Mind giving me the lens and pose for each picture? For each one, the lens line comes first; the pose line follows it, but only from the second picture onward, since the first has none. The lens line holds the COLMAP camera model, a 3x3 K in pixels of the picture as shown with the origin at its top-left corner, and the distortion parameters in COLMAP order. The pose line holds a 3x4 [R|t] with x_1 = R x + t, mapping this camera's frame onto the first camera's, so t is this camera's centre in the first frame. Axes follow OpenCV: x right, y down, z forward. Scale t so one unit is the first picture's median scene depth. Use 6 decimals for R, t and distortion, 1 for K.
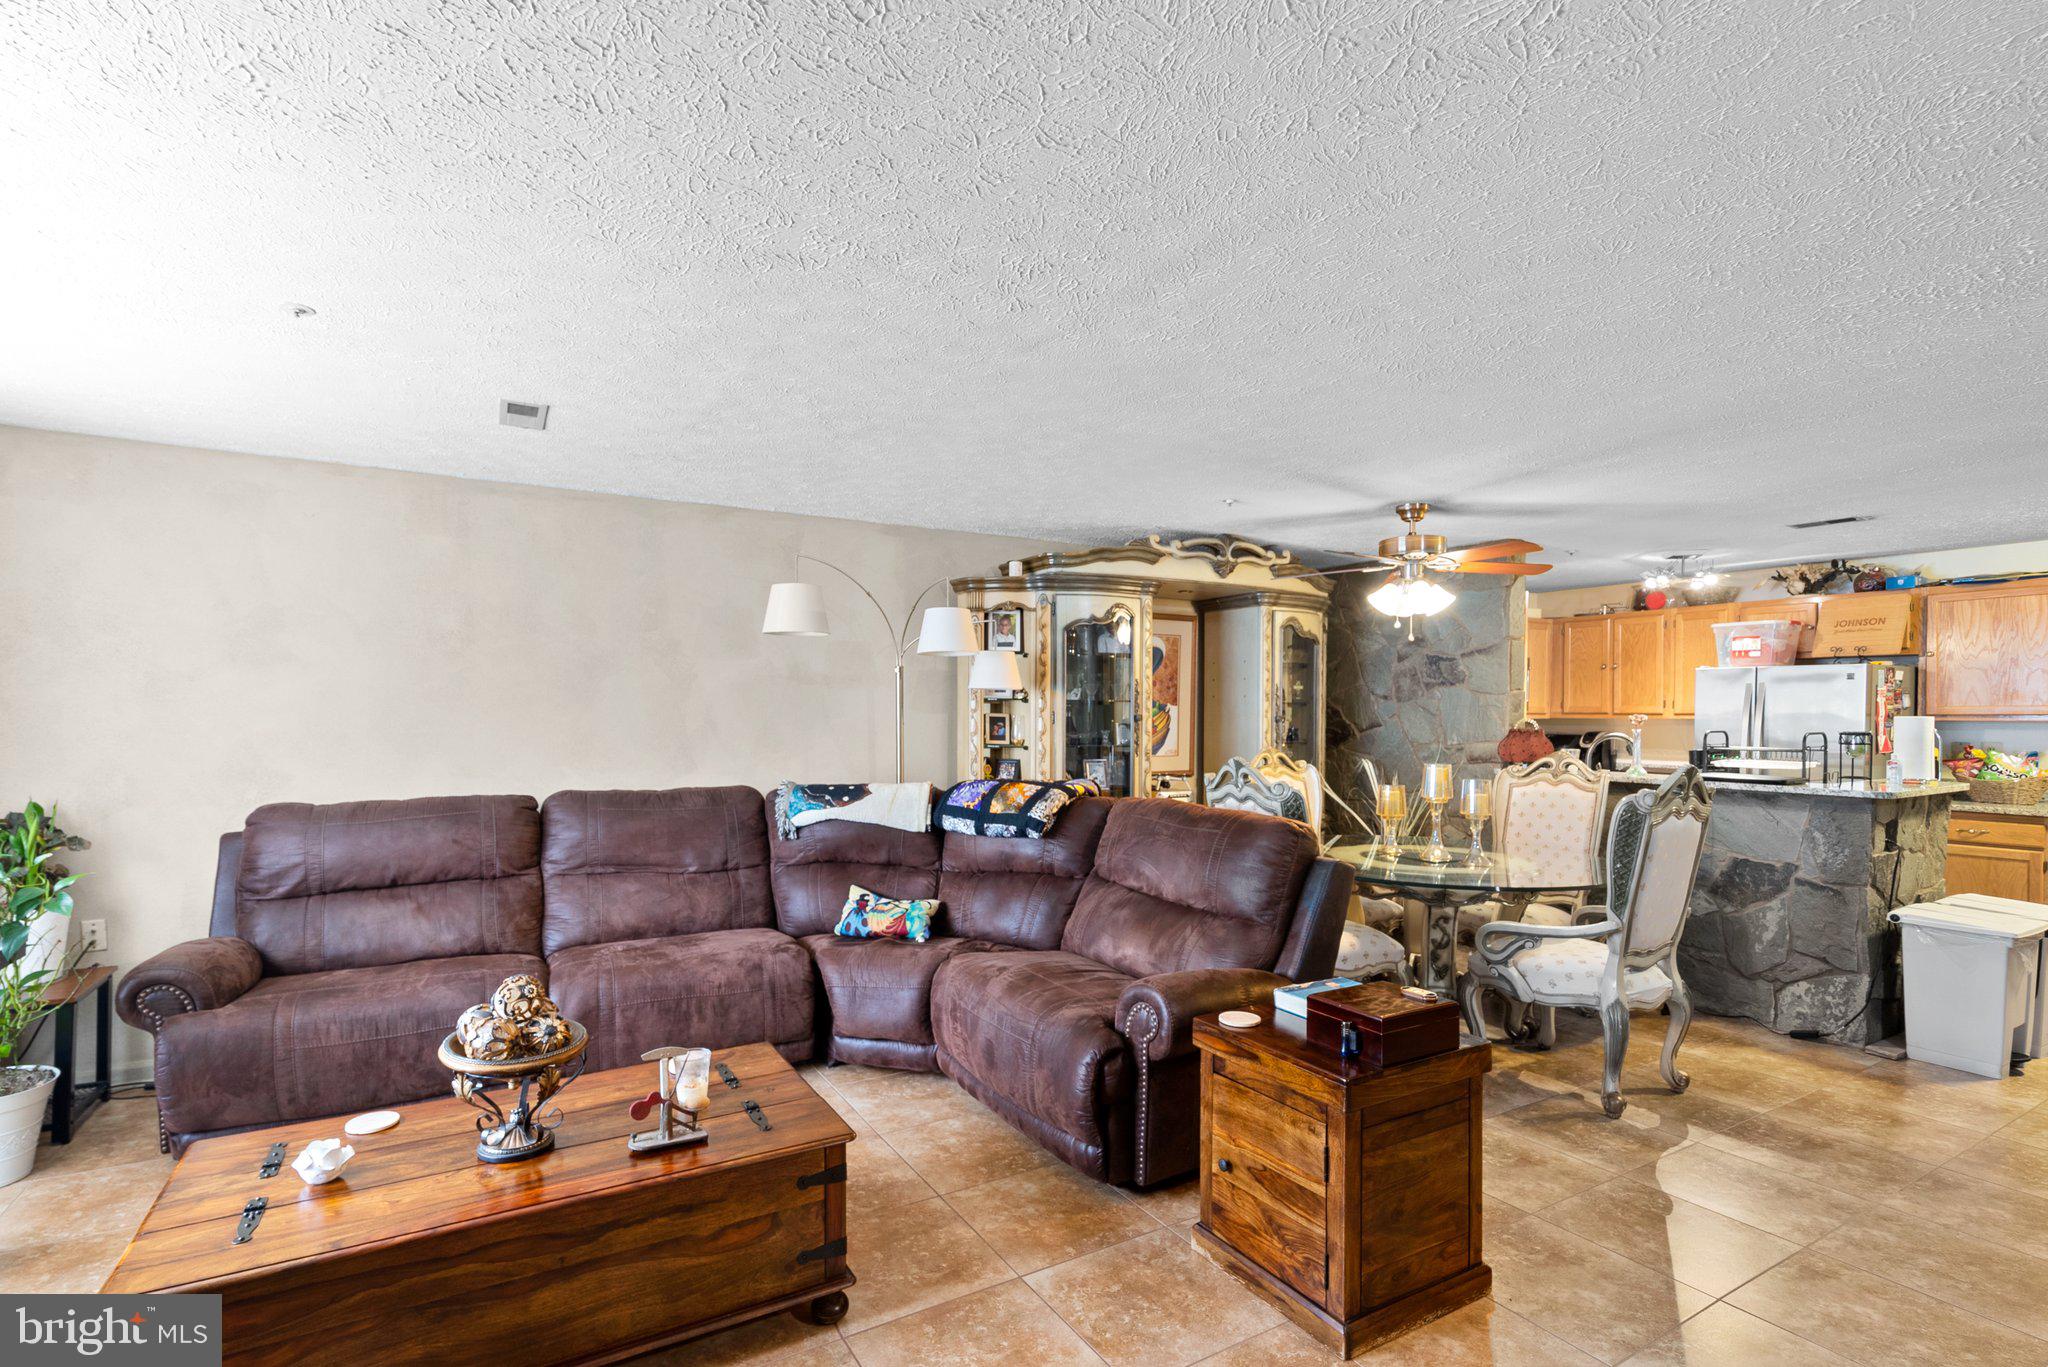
lens RADIAL K [[941.9, 0, 1019.9], [0, 941.9, 733.8], [0, 0, 1]] dist [-0.003917, 0.002477]
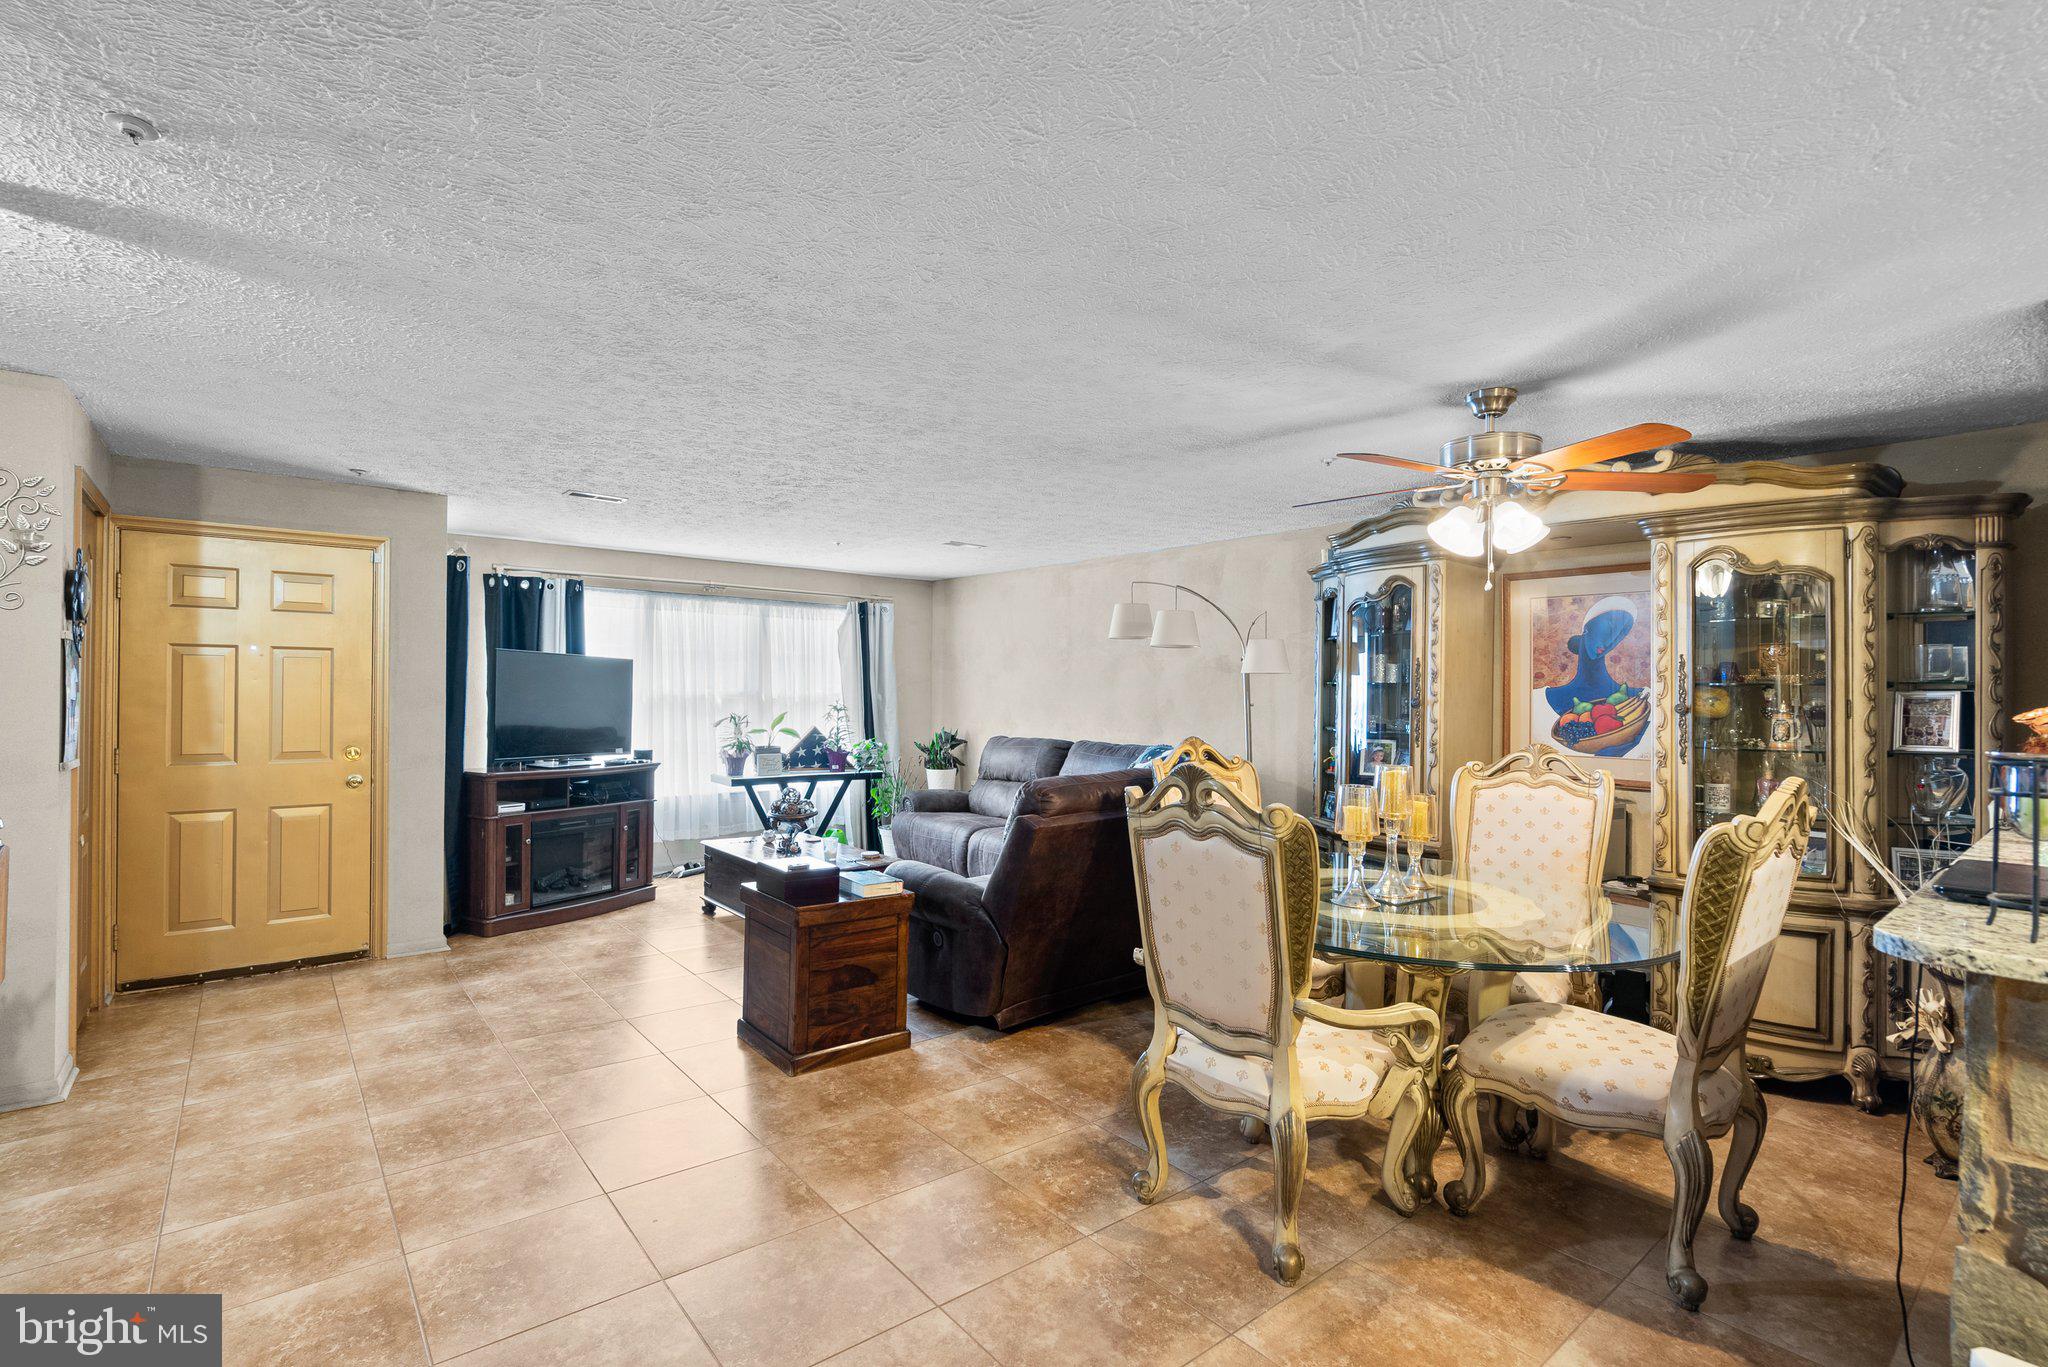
lens RADIAL K [[941.9, 0, 1019.0], [0, 941.9, 688.6], [0, 0, 1]] dist [-0.003917, 0.002477]
pose [[0.159590, -0.003869, -0.987176, 1.075055], [-0.034636, 0.999355, -0.009516, -0.010034], [0.986576, 0.035711, 0.159353, 0.577762]]
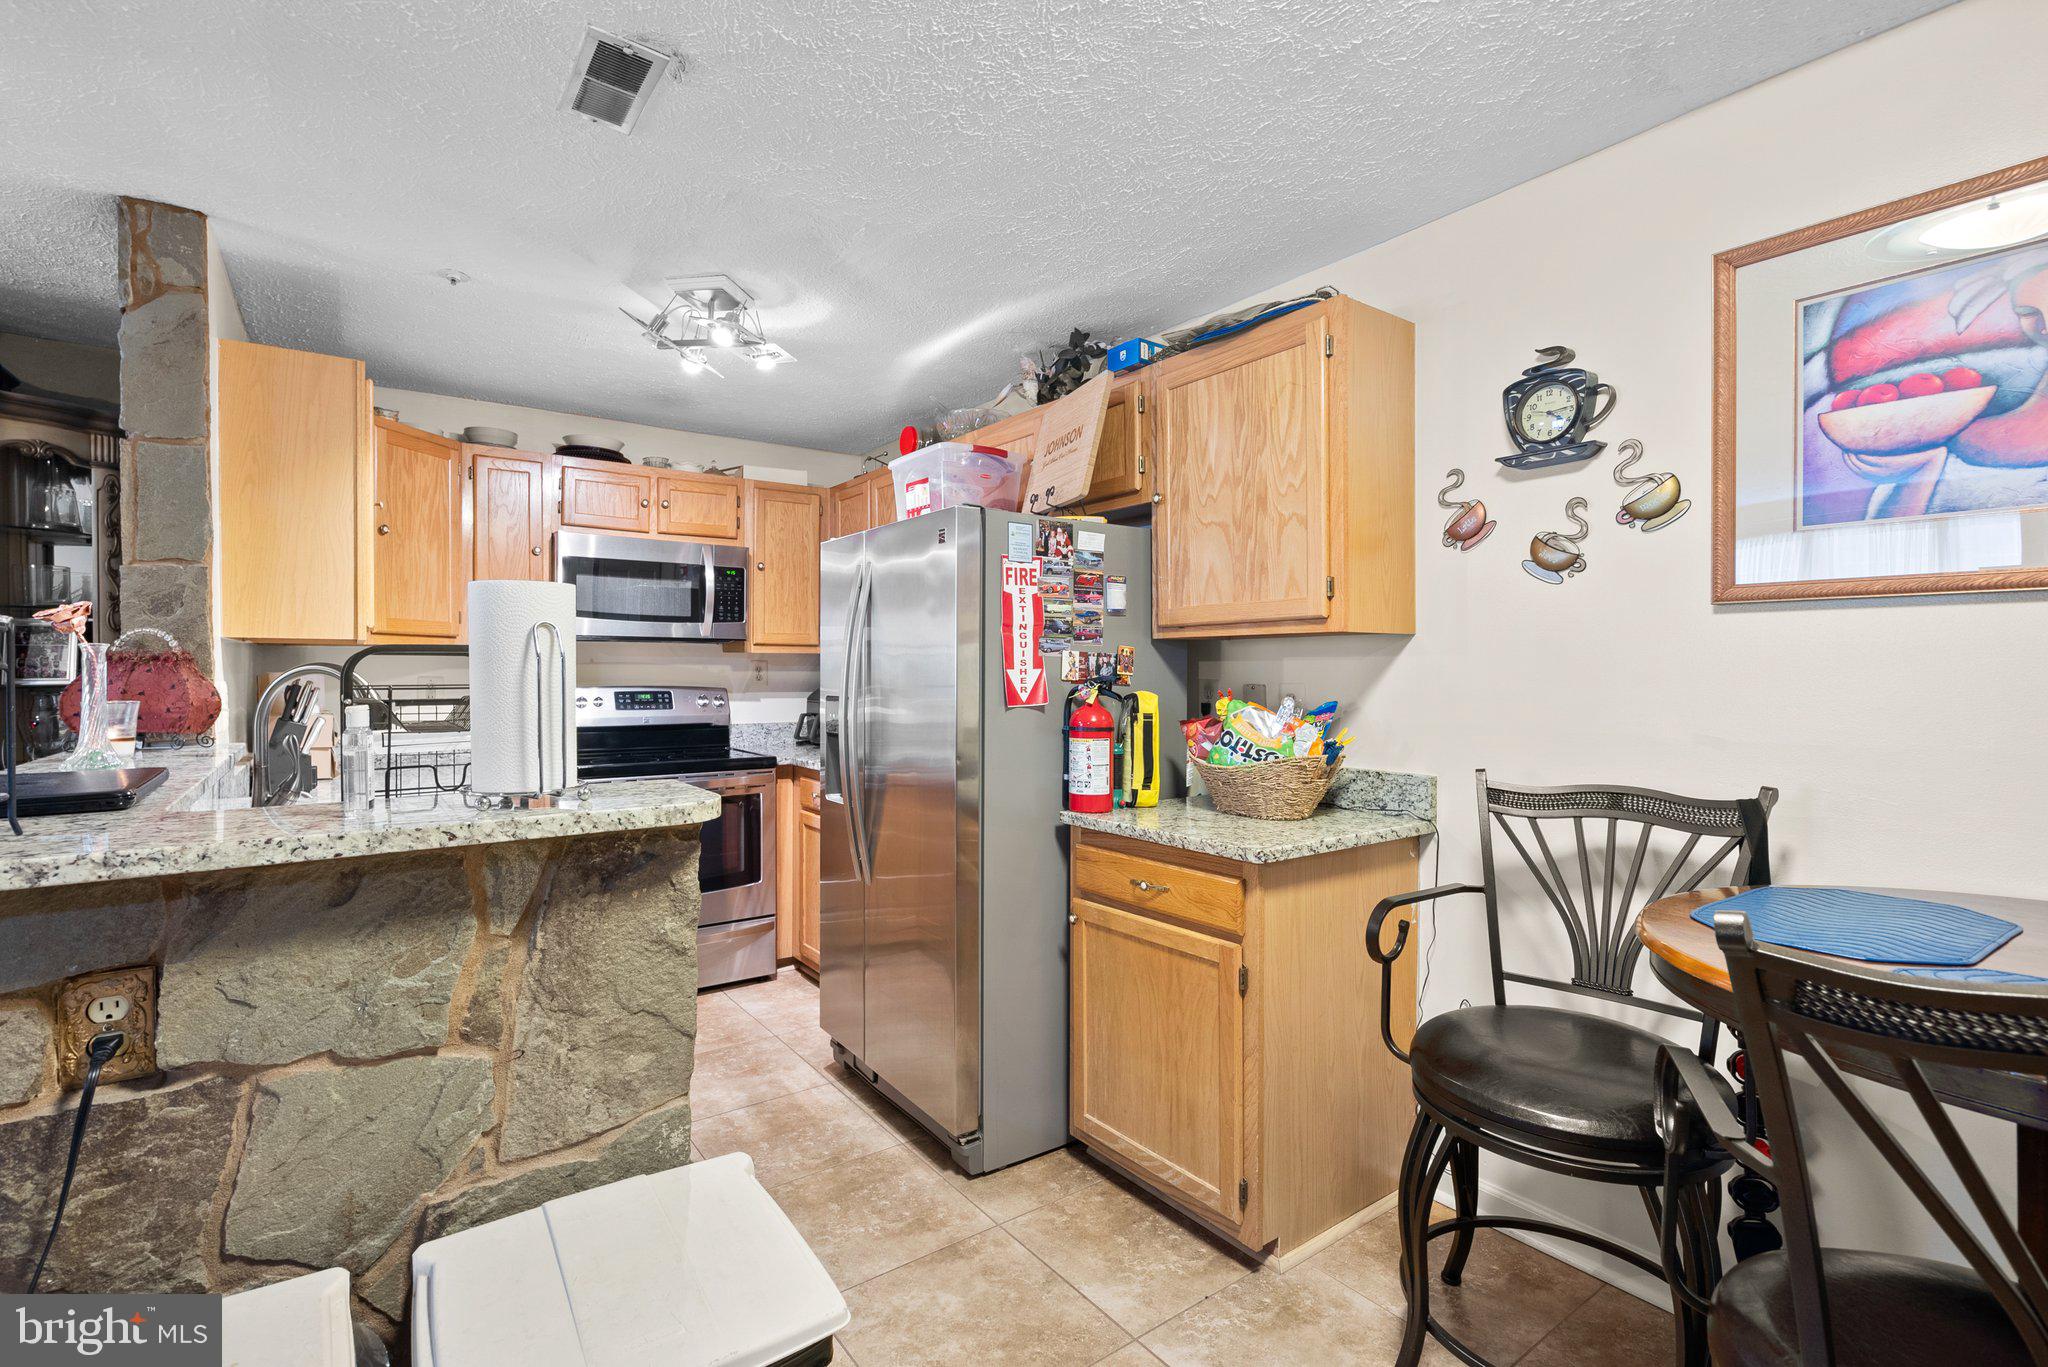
lens RADIAL K [[941.9, 0, 1023.1], [0, 941.9, 678.9], [0, 0, 1]] dist [-0.003917, 0.002477]
pose [[0.994553, -0.002804, 0.104195, 1.074573], [0.004513, 0.999859, -0.016173, 0.017535], [-0.104135, 0.016555, 0.994425, 0.676961]]
